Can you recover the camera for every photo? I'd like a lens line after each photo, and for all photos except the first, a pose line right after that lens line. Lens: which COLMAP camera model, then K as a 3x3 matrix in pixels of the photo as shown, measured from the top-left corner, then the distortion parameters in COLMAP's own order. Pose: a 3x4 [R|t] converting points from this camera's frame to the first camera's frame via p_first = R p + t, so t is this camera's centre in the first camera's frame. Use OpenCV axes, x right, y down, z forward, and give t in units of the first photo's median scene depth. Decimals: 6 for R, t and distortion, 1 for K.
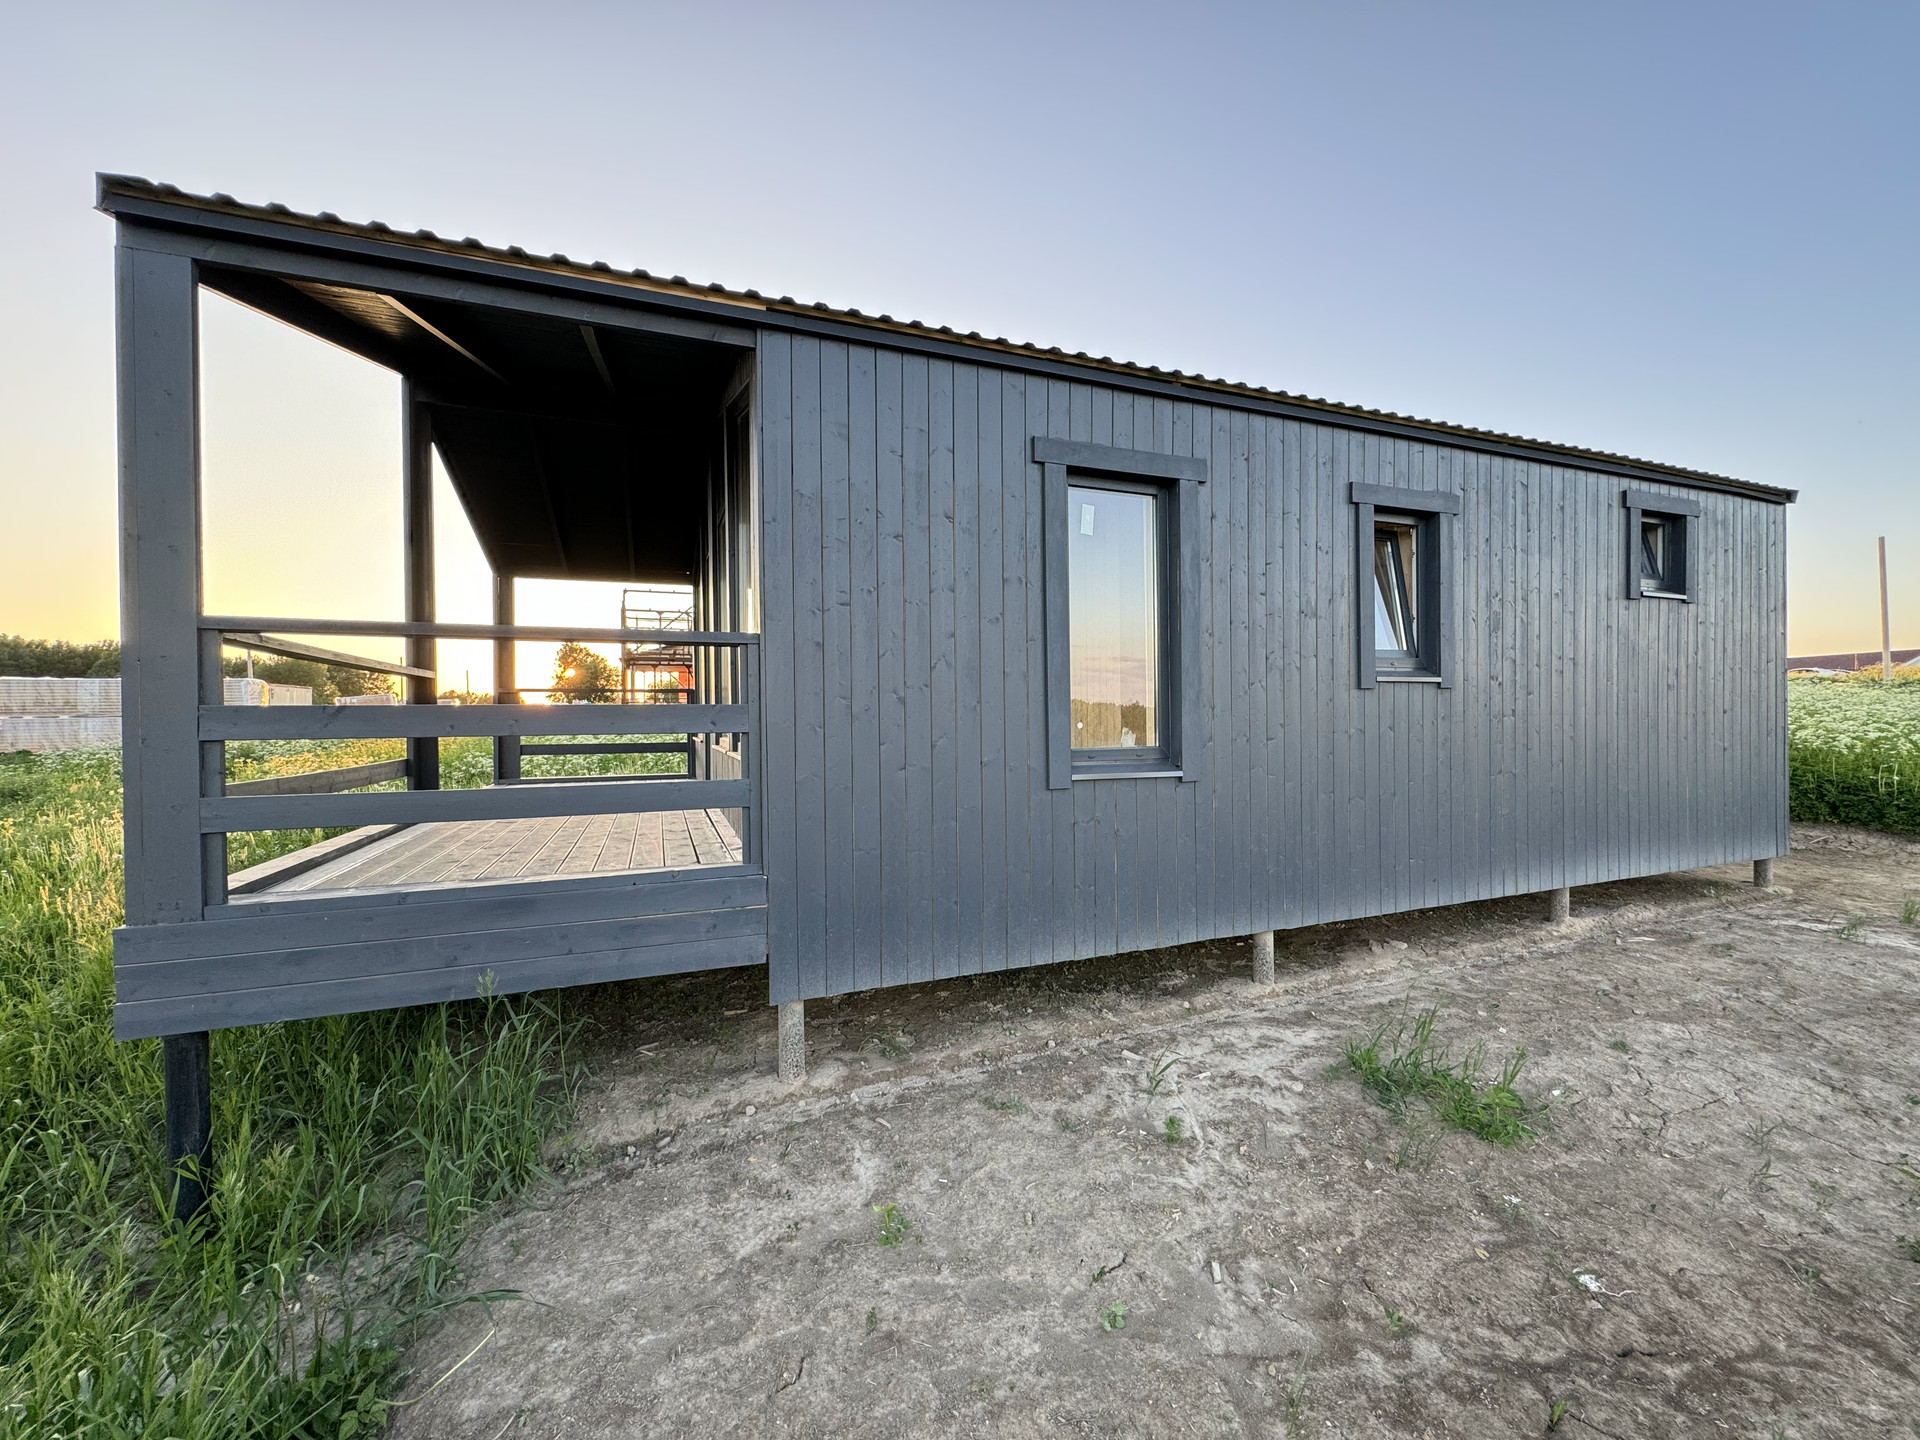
lens RADIAL K [[775.8, 0, 957.8], [0, 775.8, 693.4], [0, 0, 1]] dist [0.000702, 0.000134]
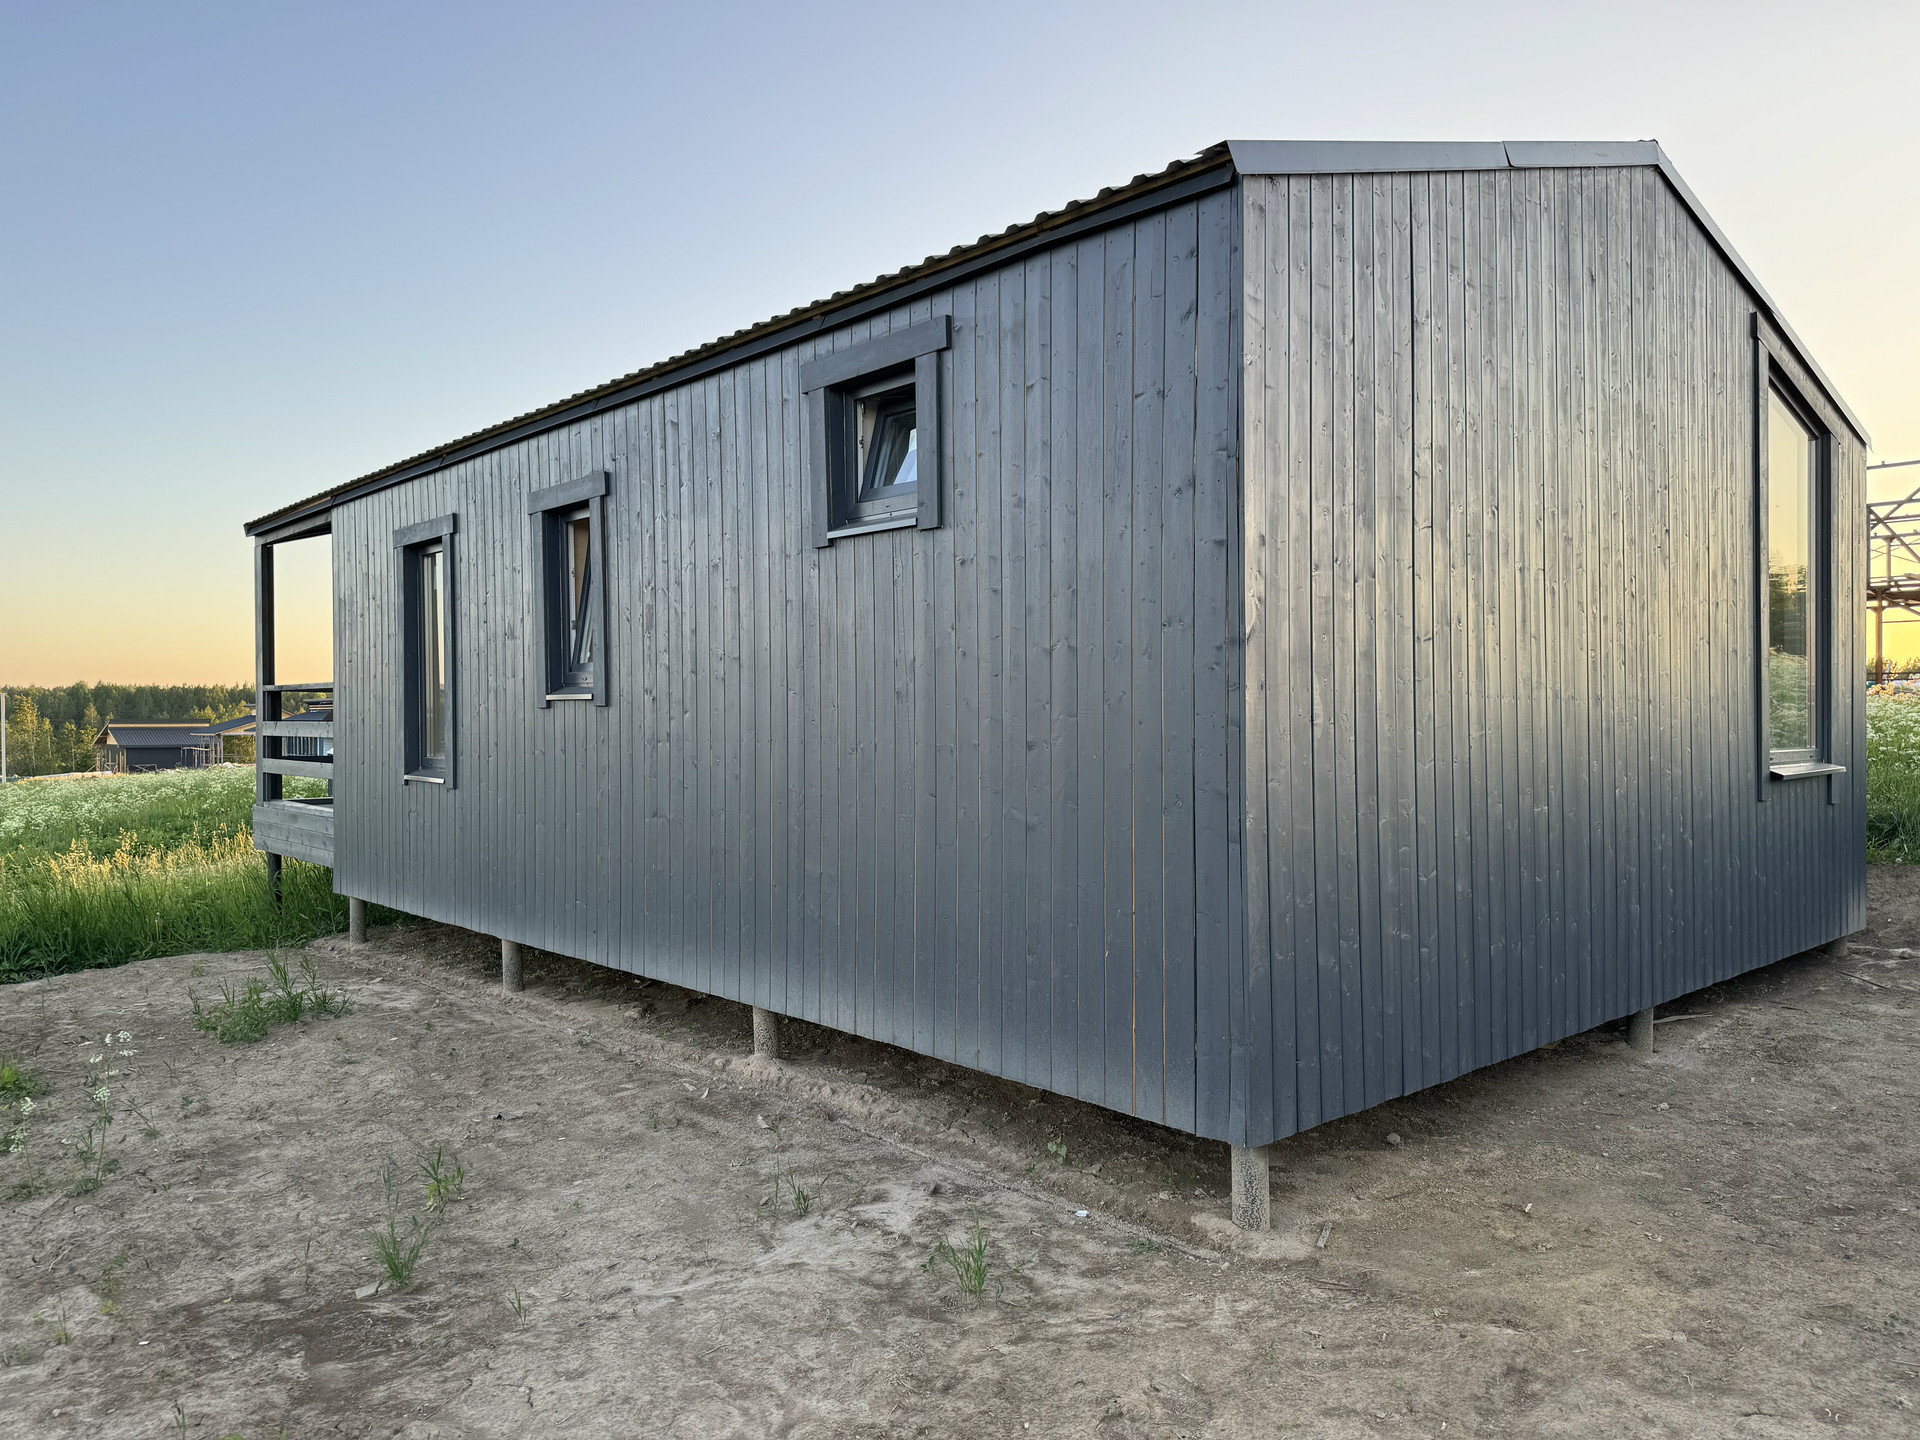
lens RADIAL K [[1337.9, 0, 960.0], [0, 1337.9, 720.0], [0, 0, 1]] dist [0.178945, -0.319220]
pose [[0.332547, 0.007813, -0.943054, 1.967619], [0.010548, 0.999872, 0.012004, -0.004012], [0.943028, -0.013939, 0.332422, 0.805837]]
